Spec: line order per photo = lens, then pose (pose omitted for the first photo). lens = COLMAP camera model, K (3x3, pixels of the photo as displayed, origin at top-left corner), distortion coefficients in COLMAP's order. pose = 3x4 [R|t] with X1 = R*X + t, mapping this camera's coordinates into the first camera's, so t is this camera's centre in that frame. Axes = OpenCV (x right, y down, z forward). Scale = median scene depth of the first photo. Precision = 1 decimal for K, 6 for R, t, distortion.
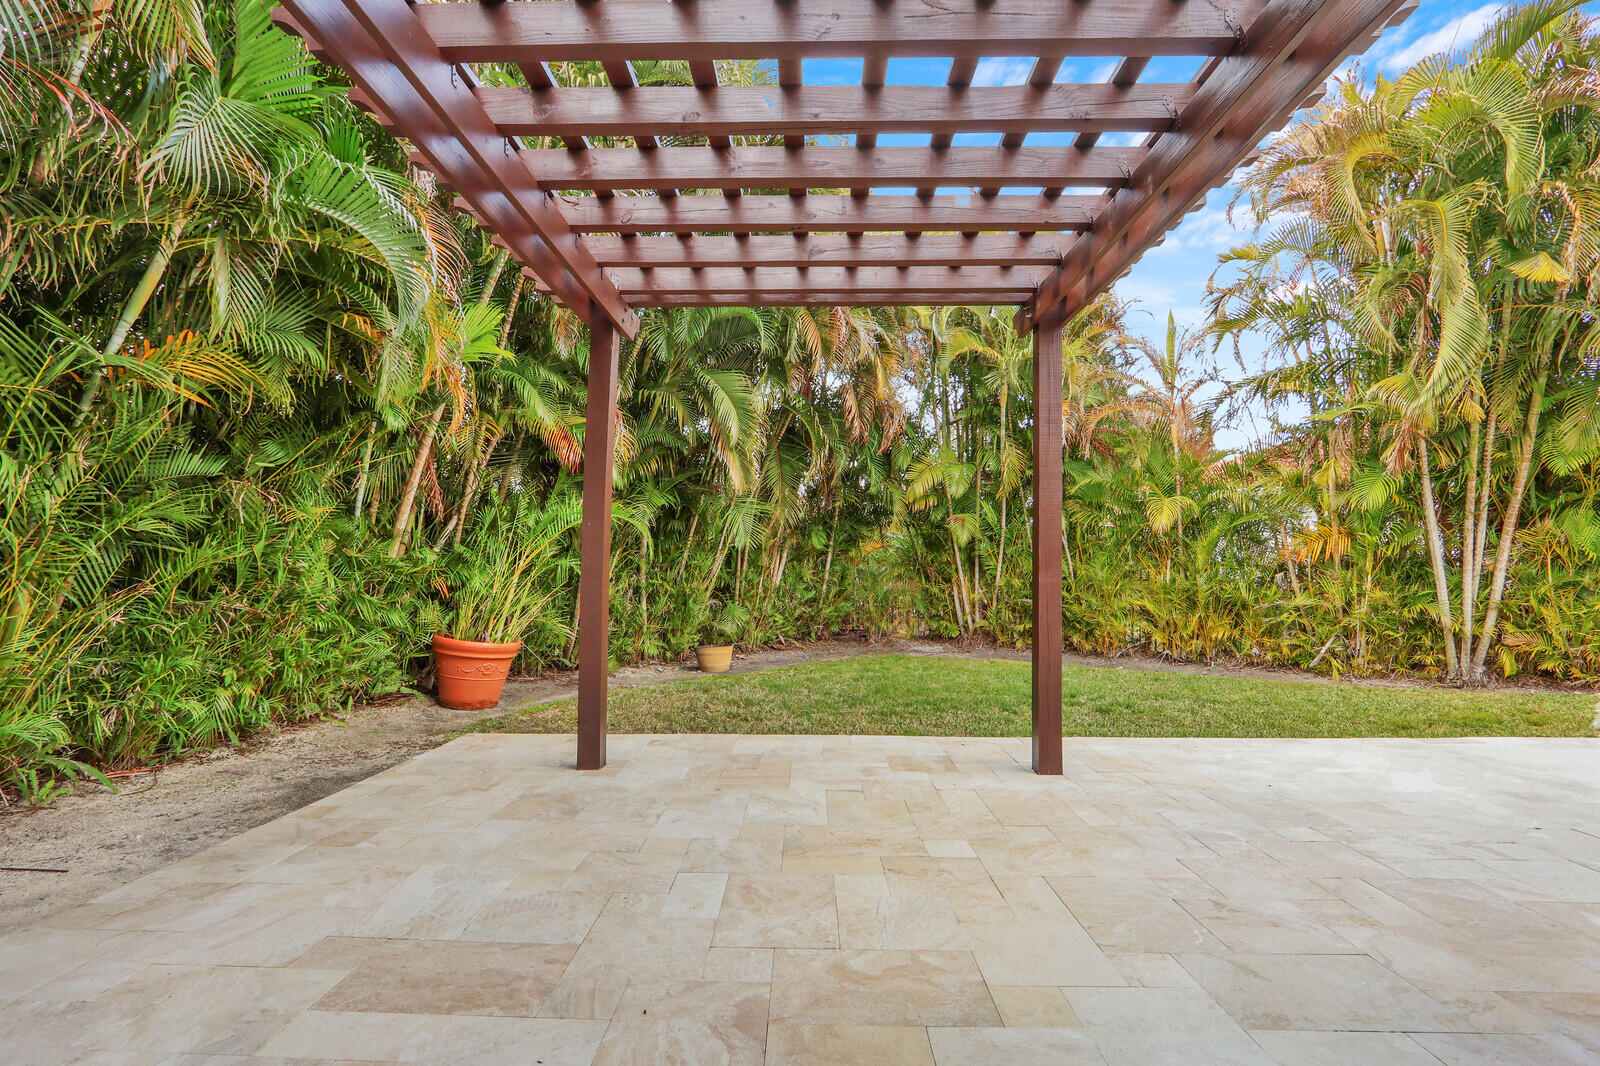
lens RADIAL K [[763.1, 0, 797.5], [0, 763.1, 556.1], [0, 0, 1]] dist [-0.011853, 0.001046]
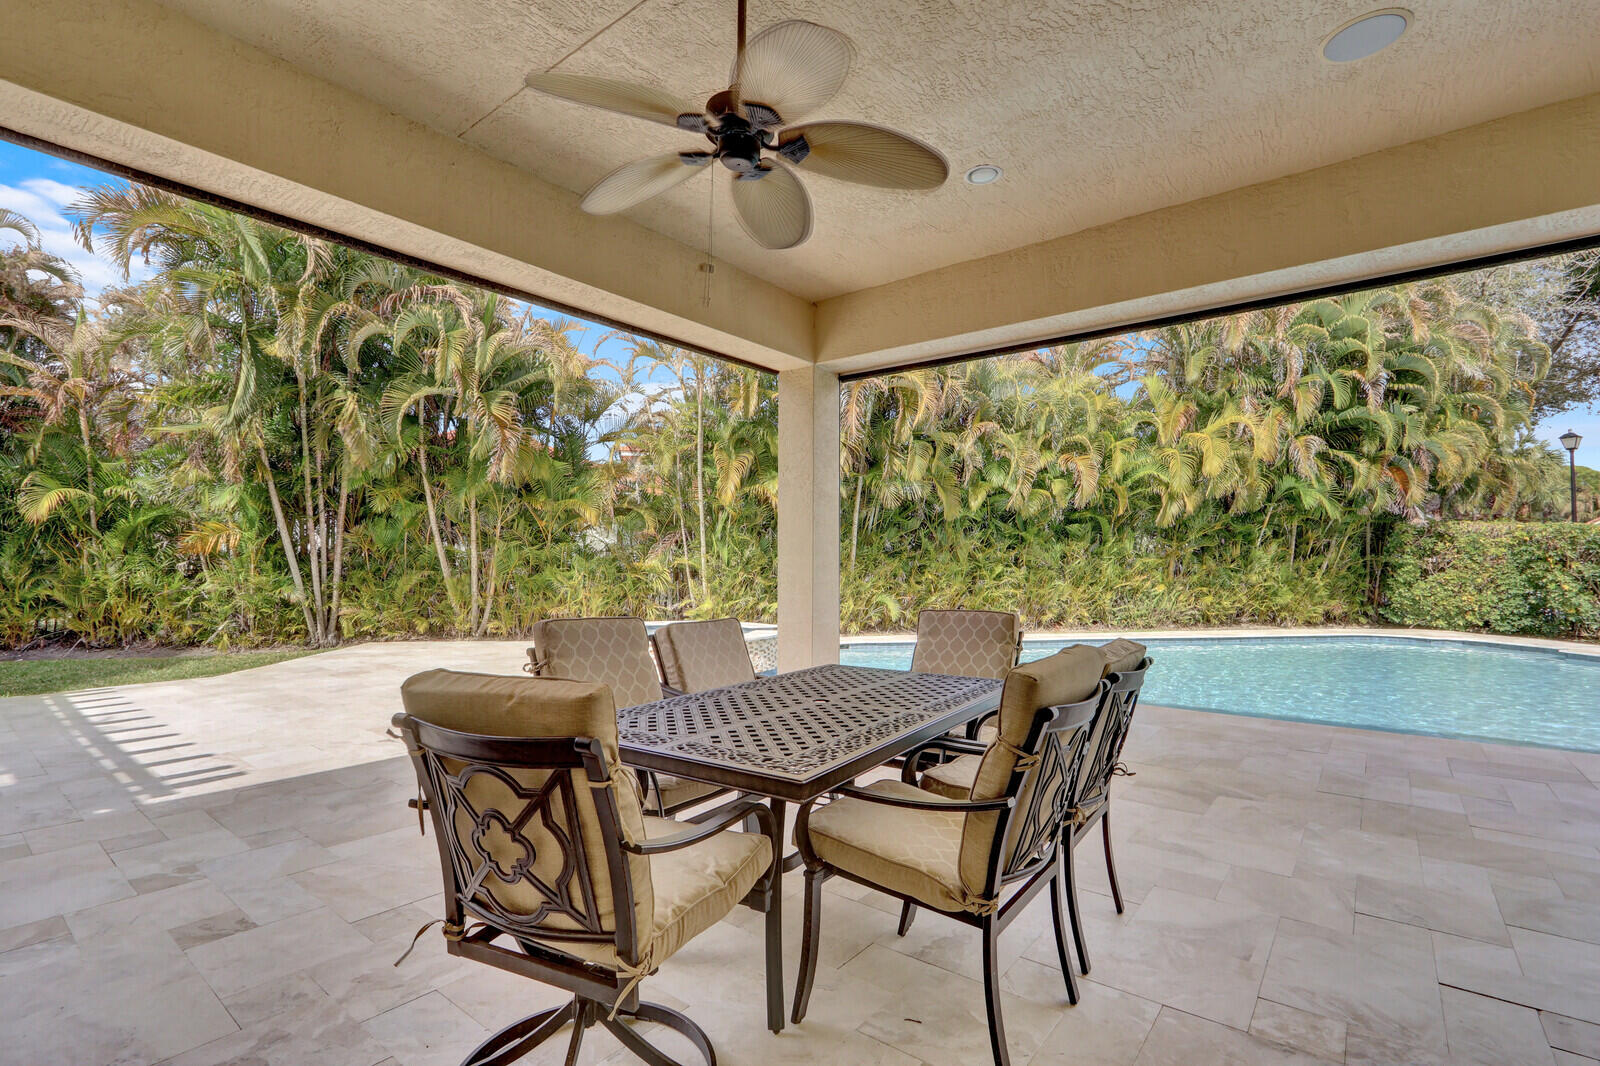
lens RADIAL K [[740.2, 0, 800.0], [0, 740.2, 533.0], [0, 0, 1]] dist [0.000874, 0.000205]
pose [[0.596495, 0.031350, 0.802004, 0.352549], [-0.019267, 0.999508, -0.024740, -0.013316], [-0.802385, -0.000695, 0.596806, -0.463596]]
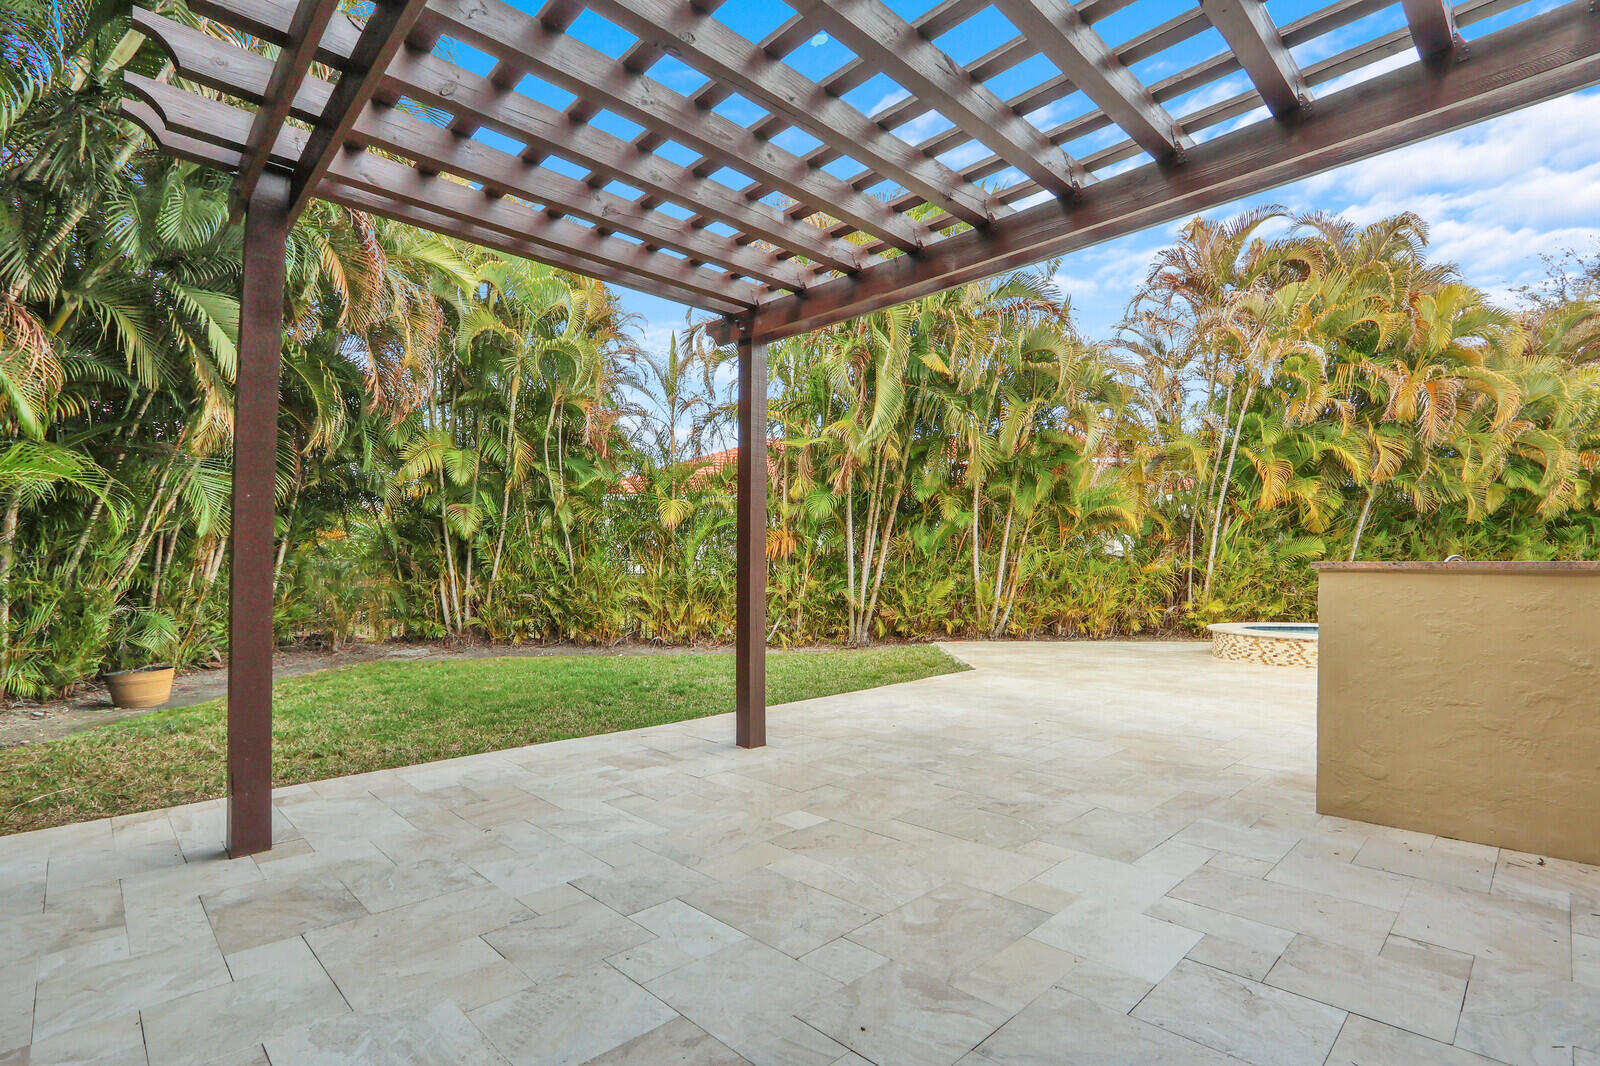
lens RADIAL K [[753.3, 0, 803.6], [0, 753.3, 572.1], [0, 0, 1]] dist [-0.015888, 0.000538]
pose [[0.699868, -0.006008, 0.714247, -0.204836], [-0.013580, 0.999672, 0.021716, 0.003091], [-0.714143, -0.024898, 0.699557, 0.093304]]
